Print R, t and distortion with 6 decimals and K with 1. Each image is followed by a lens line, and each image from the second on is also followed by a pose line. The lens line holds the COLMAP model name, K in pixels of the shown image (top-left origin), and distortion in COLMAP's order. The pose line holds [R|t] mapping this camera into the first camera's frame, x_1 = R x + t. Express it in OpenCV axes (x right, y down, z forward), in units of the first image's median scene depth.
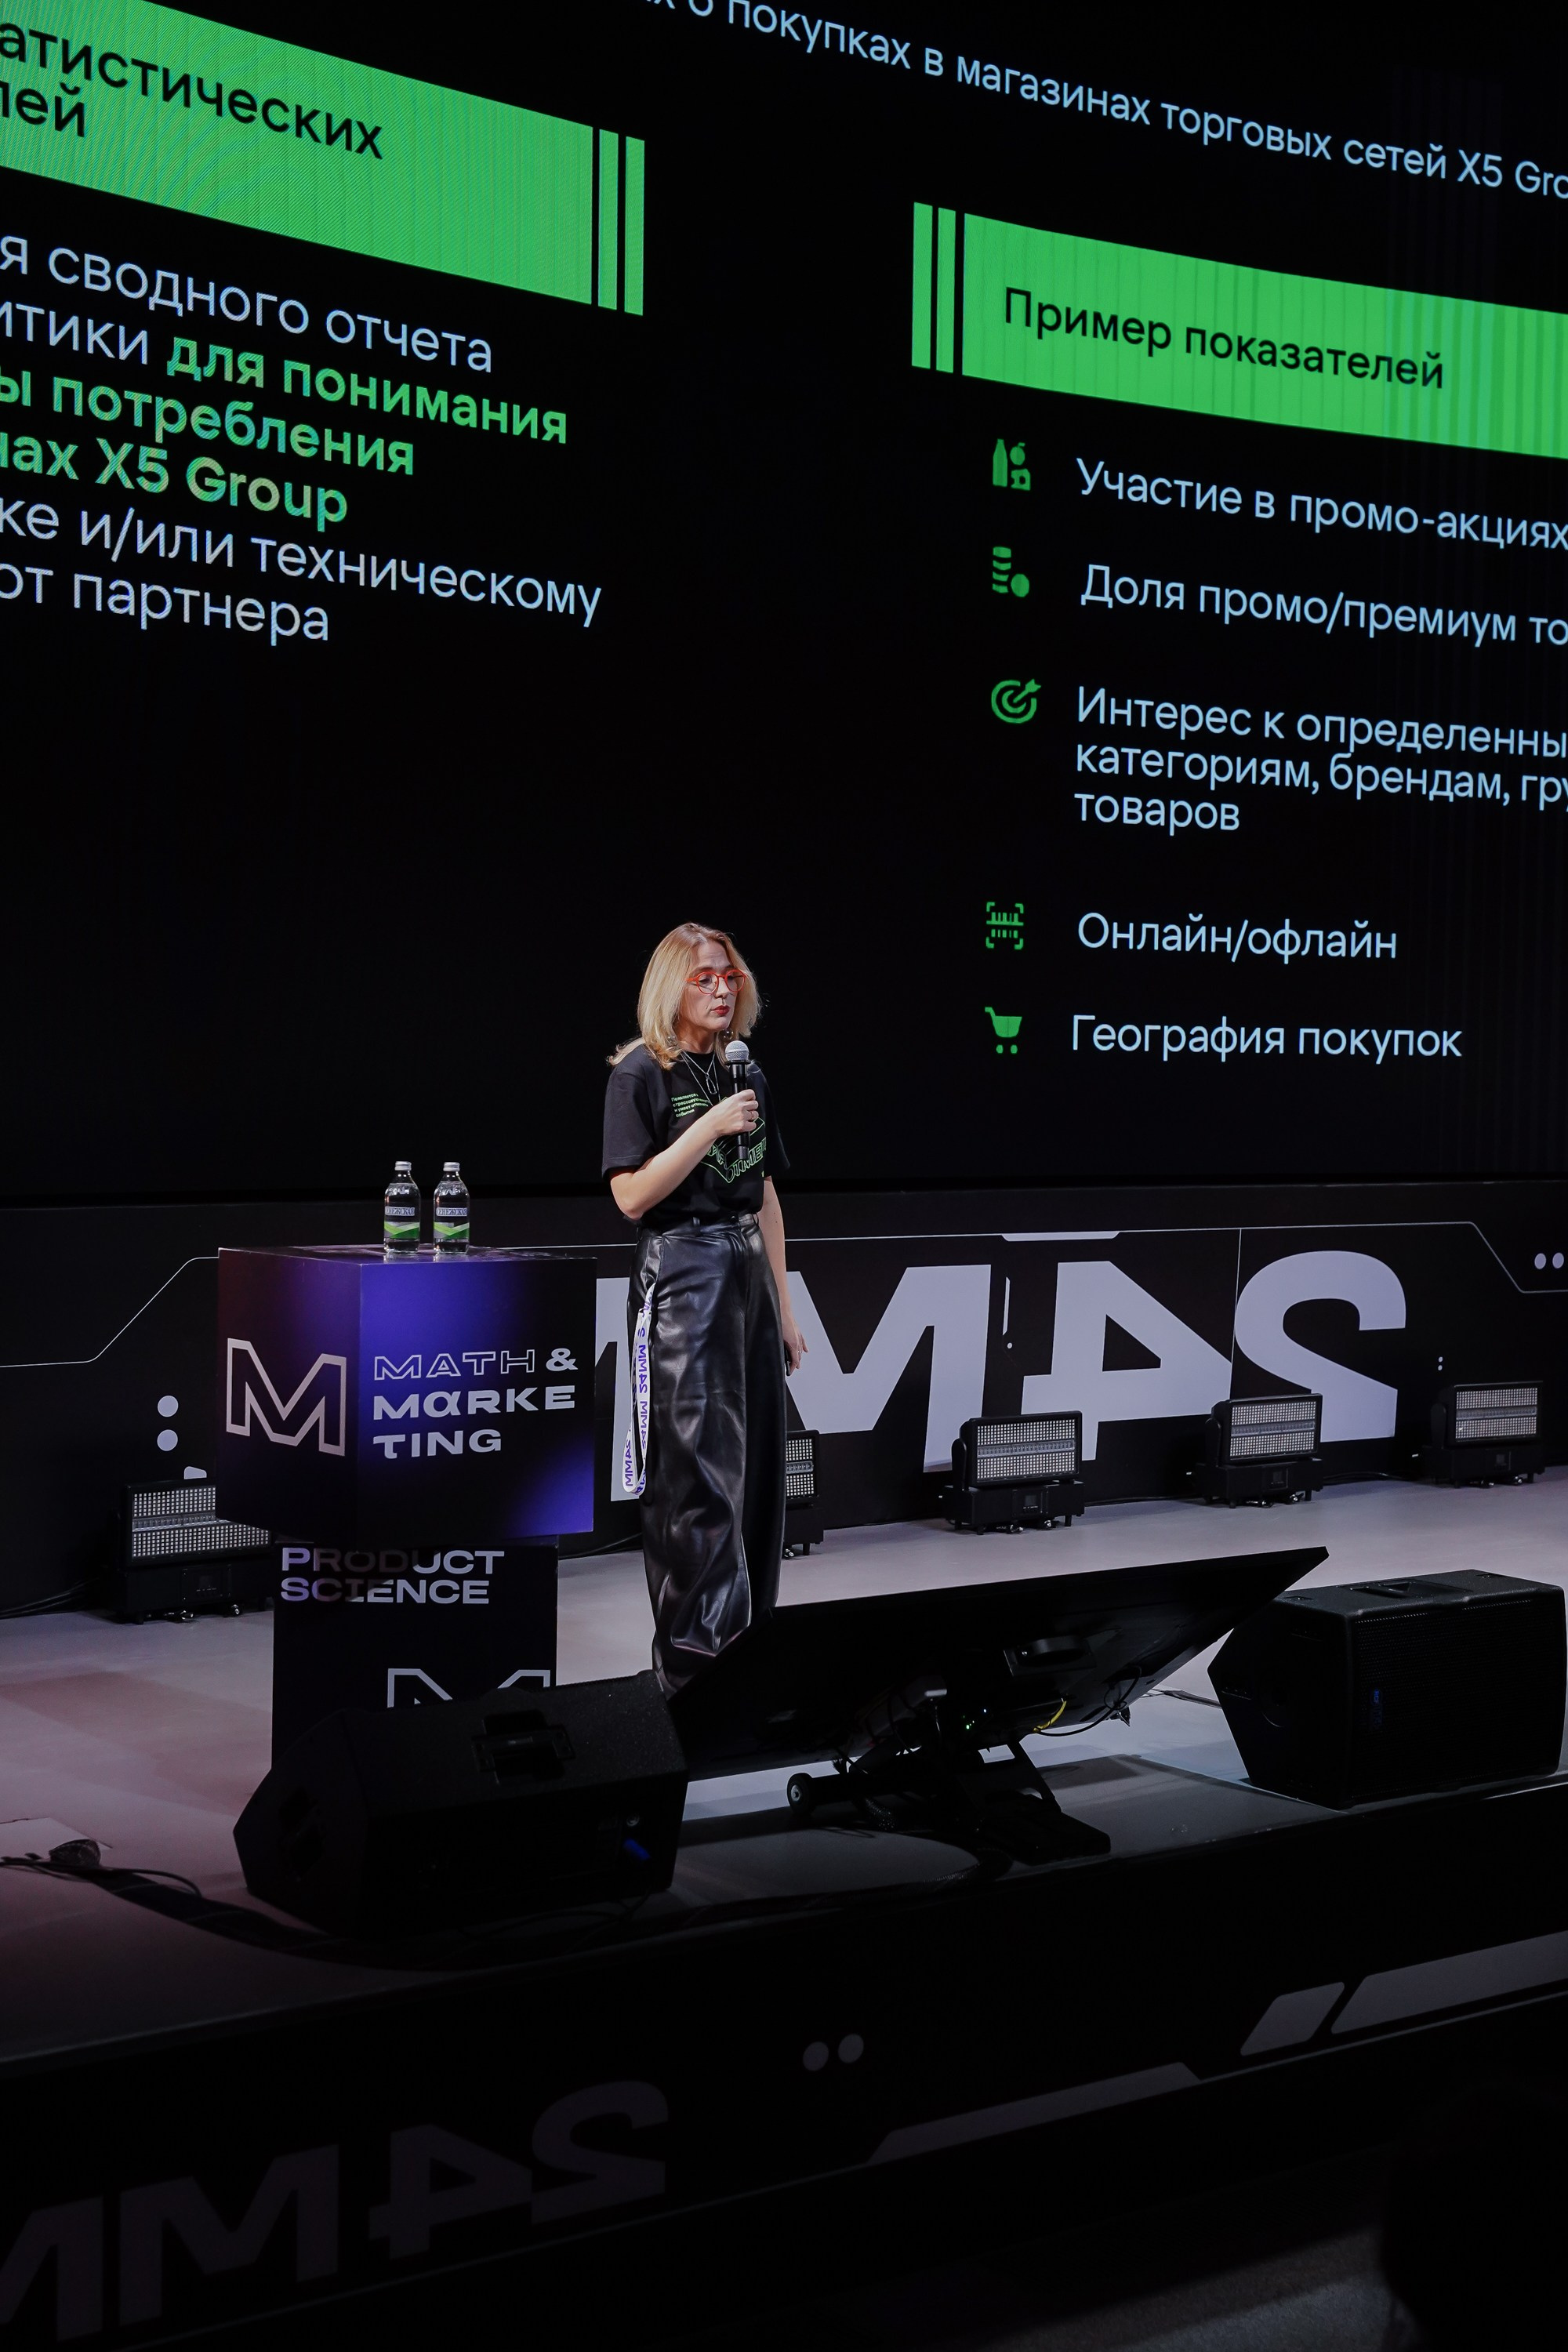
lens RADIAL K [[3139.0, 0, 793.7], [0, 3139.0, 1211.4], [0, 0, 1]] dist [0.016037, 0.000000]
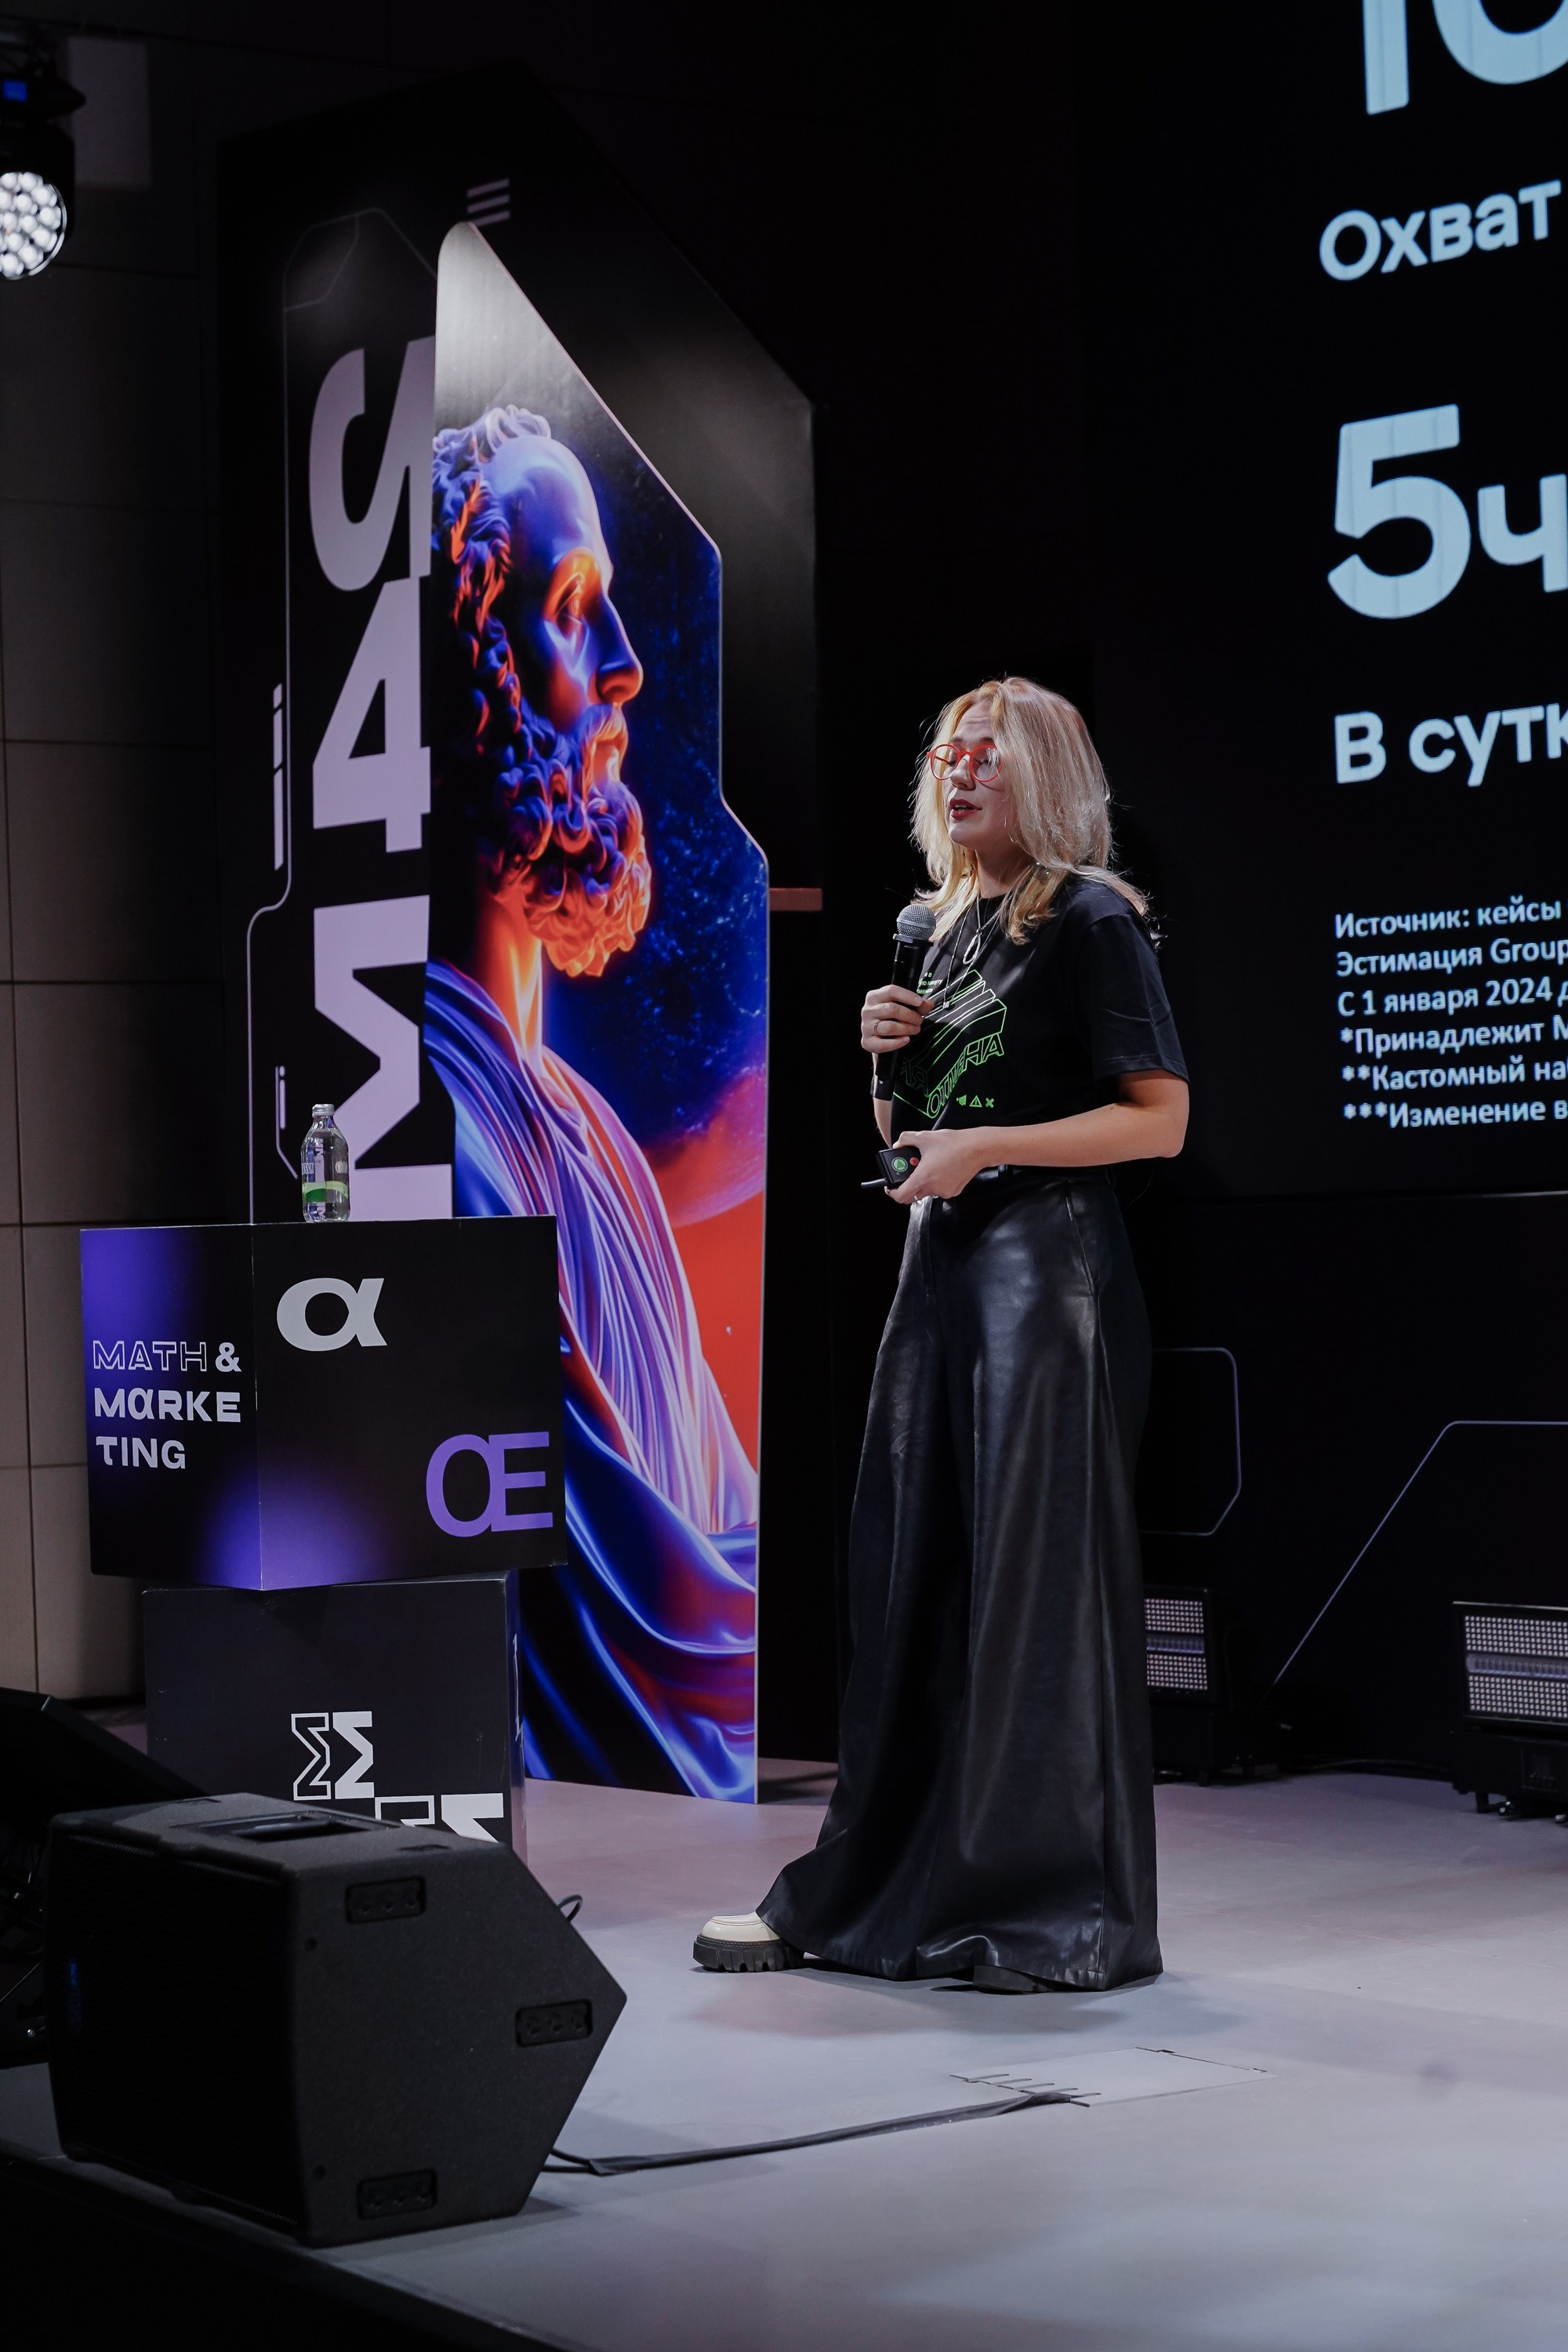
lens RADIAL K [[4635.8, 0, 751.6], [0, 4635.8, 1161.5], [0, 0, 1]] dist [0.039574, 0.000000]
pose [[-0.060187, -0.028411, -0.997783, 1.055794], [-0.011844, 0.999545, -0.027747, 0.029700], [0.998117, 0.010148, -0.060496, 1.207427]]
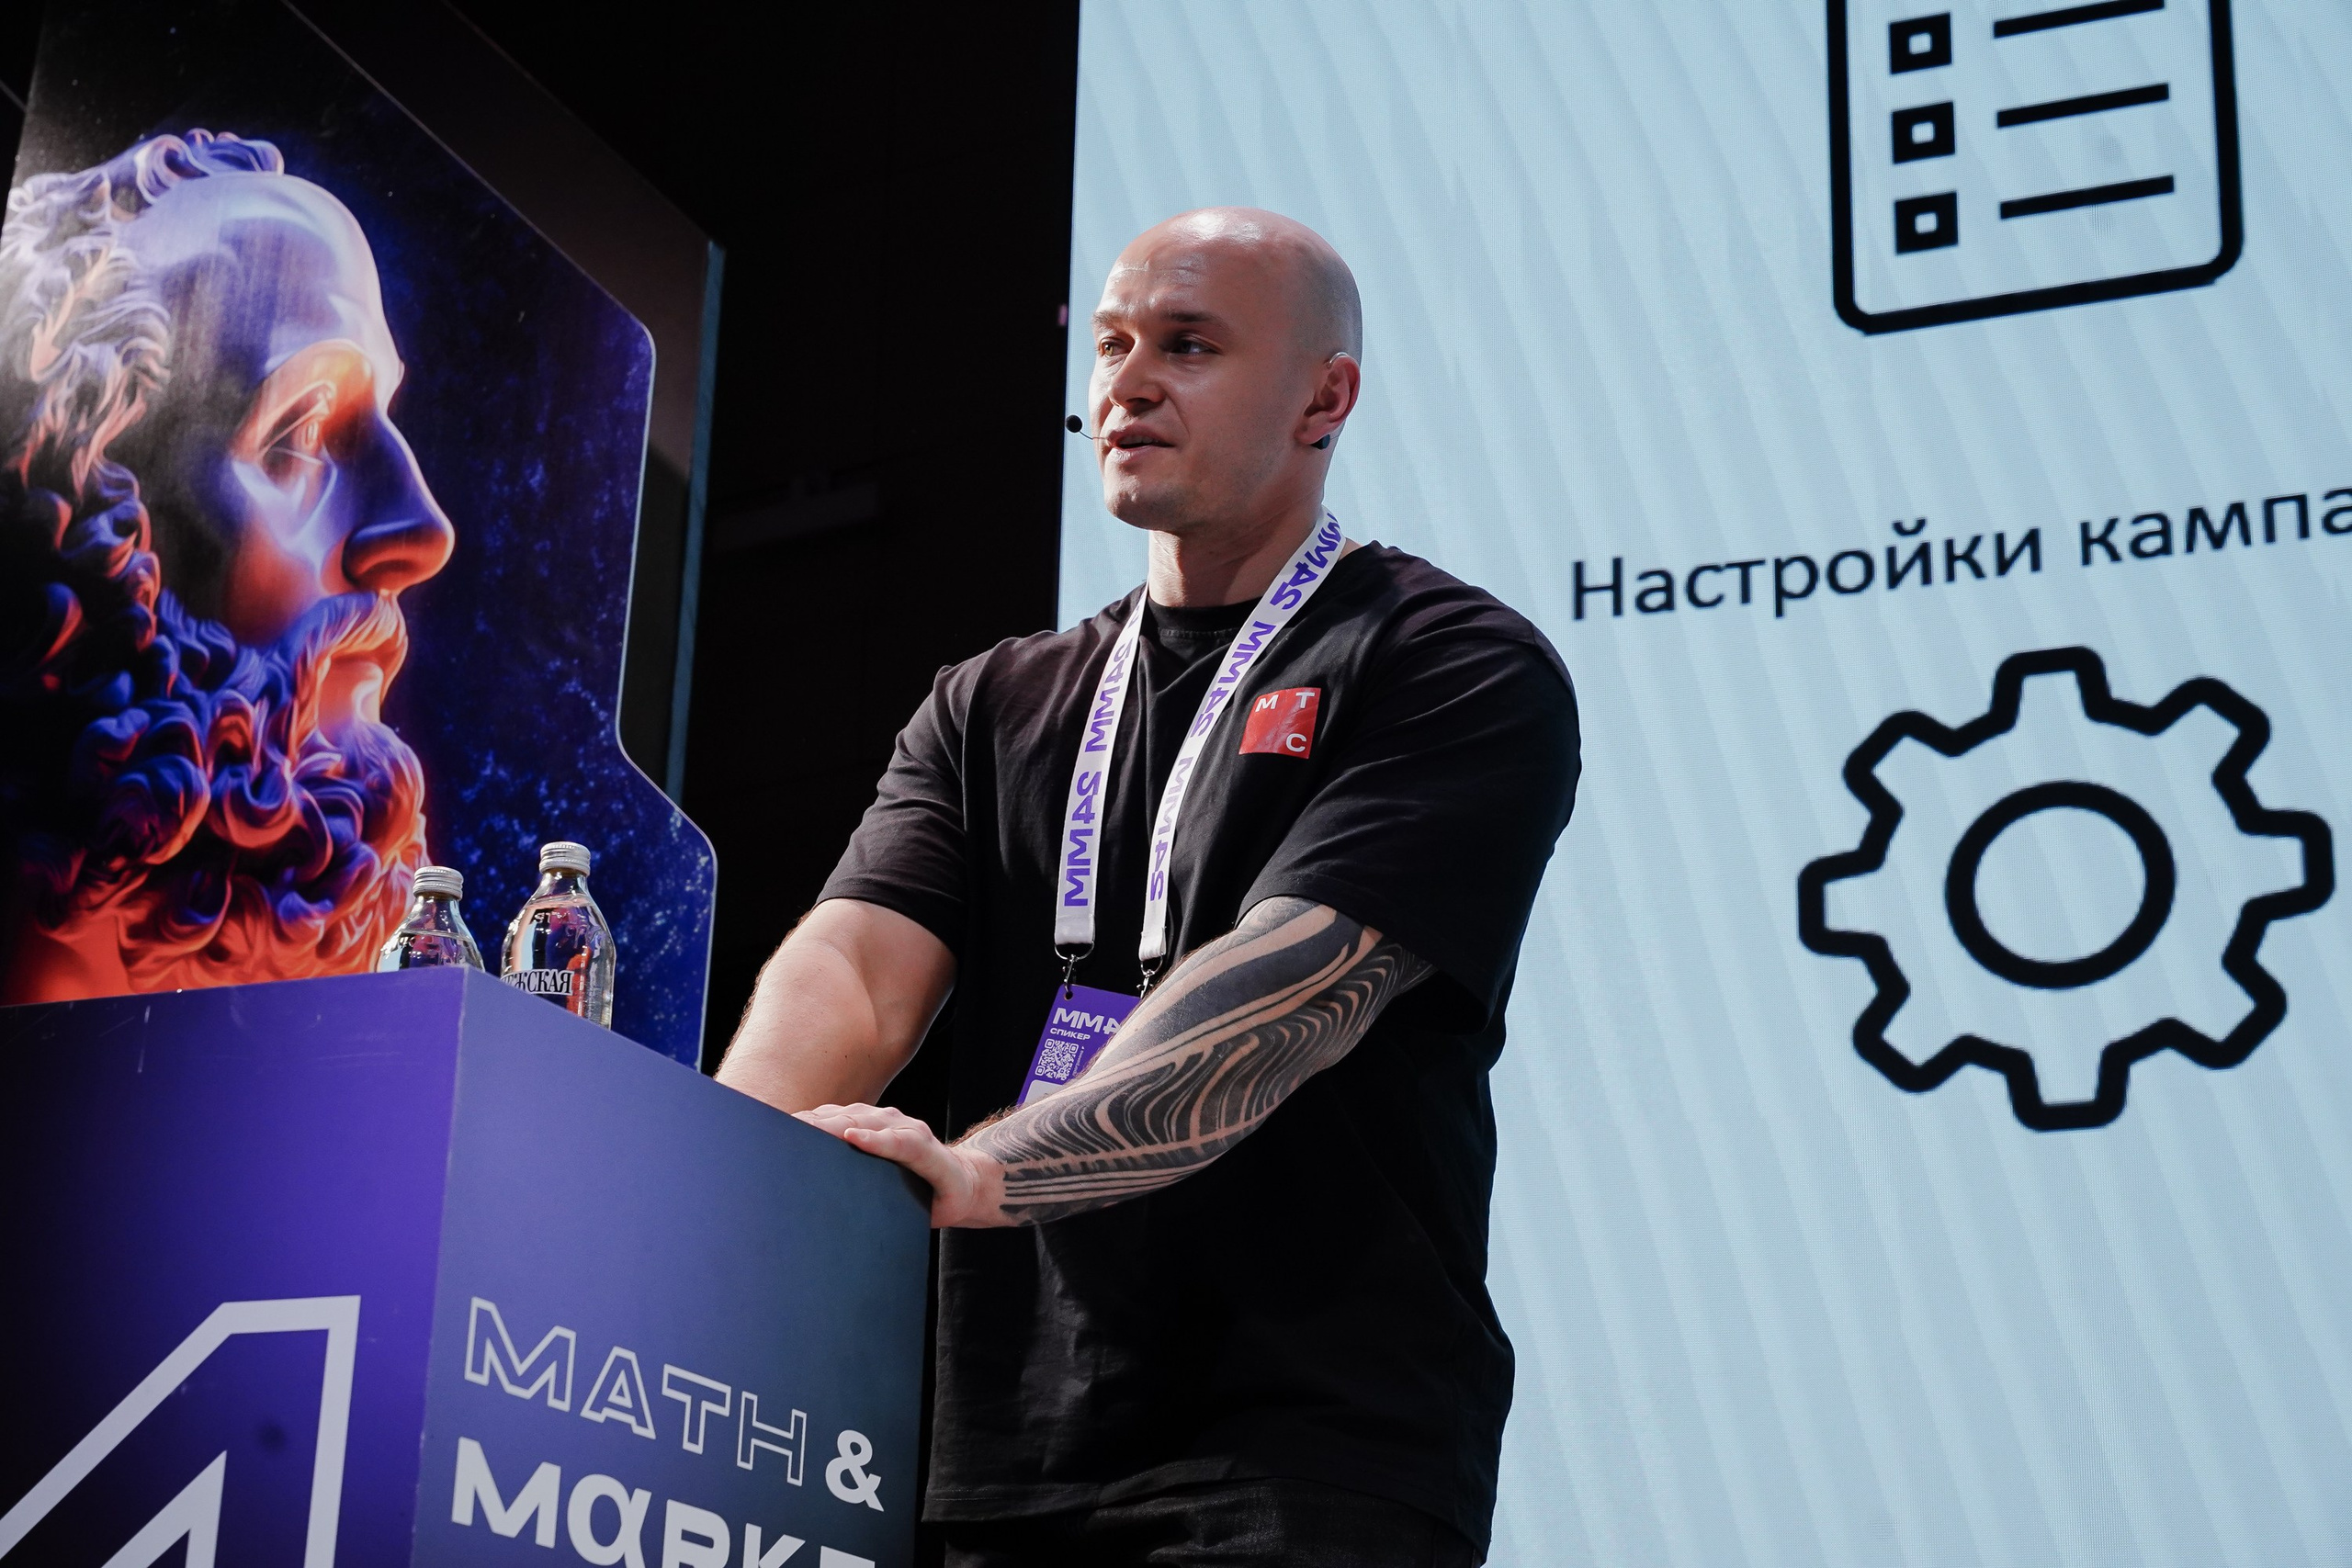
lens RADIAL K [[4335.0, 0, 1144.9], [0, 4335.0, 767.0], [0, 0, 1]] dist [0.029459, 0.000000]
pose [[0.351693, -0.302619, -0.885852, 0.307335], [-0.065256, 0.936079, -0.345684, 0.126927], [0.933838, 0.179382, 0.309465, 0.969024]]
